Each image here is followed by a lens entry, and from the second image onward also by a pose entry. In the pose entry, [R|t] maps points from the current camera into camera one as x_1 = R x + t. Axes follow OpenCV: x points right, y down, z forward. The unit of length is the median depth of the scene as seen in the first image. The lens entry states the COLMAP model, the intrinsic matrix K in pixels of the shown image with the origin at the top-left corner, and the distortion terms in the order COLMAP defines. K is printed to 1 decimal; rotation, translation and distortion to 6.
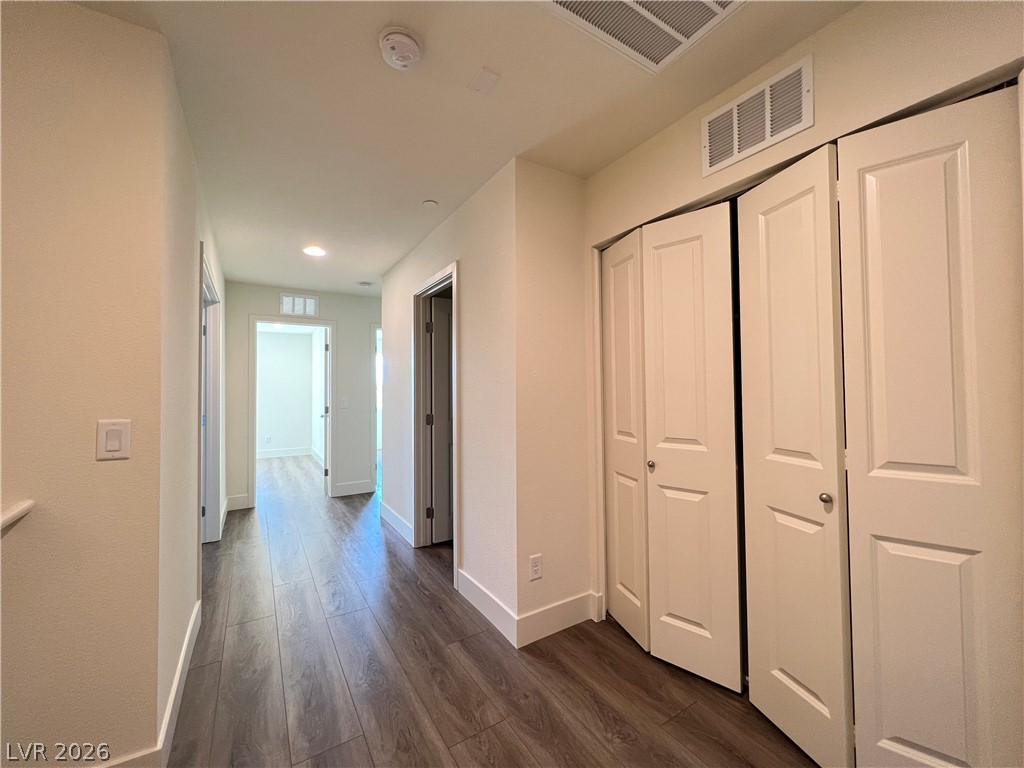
lens RADIAL K [[412.1, 0, 504.8], [0, 412.1, 380.3], [0, 0, 1]] dist [-0.001199, 0.000648]
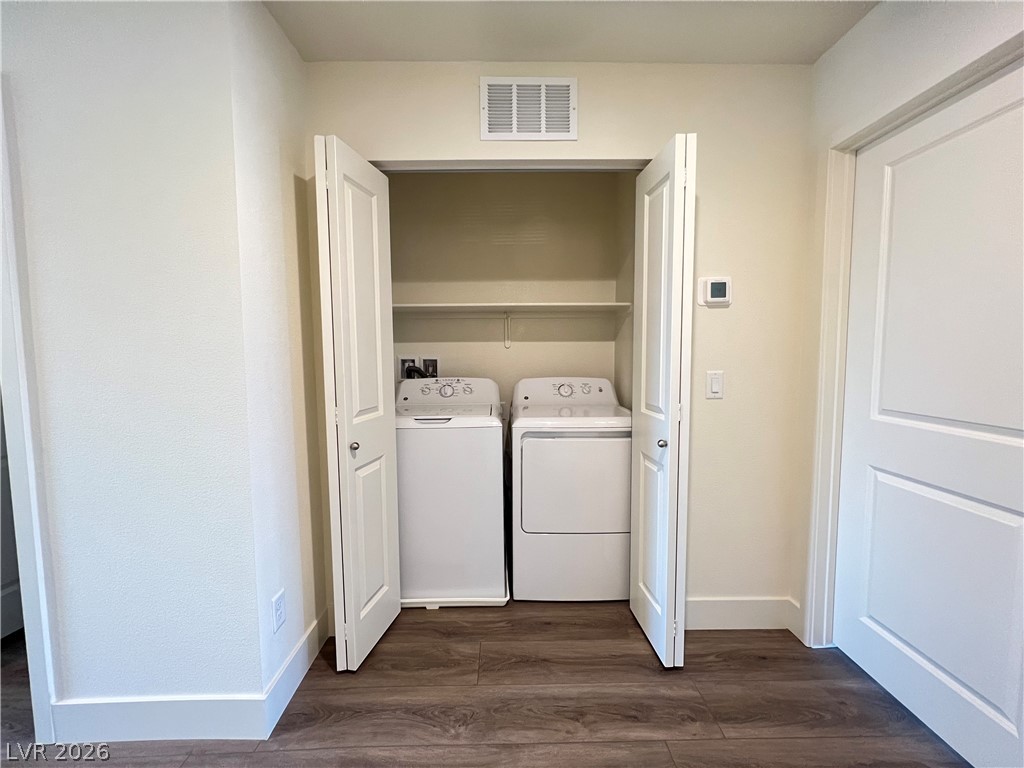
lens RADIAL K [[412.1, 0, 508.4], [0, 412.1, 383.2], [0, 0, 1]] dist [-0.001199, 0.000648]
pose [[0.507866, -0.059589, 0.859373, -0.389658], [-0.016540, 0.996746, 0.078889, 0.012454], [-0.861277, -0.054279, 0.505228, 0.431330]]
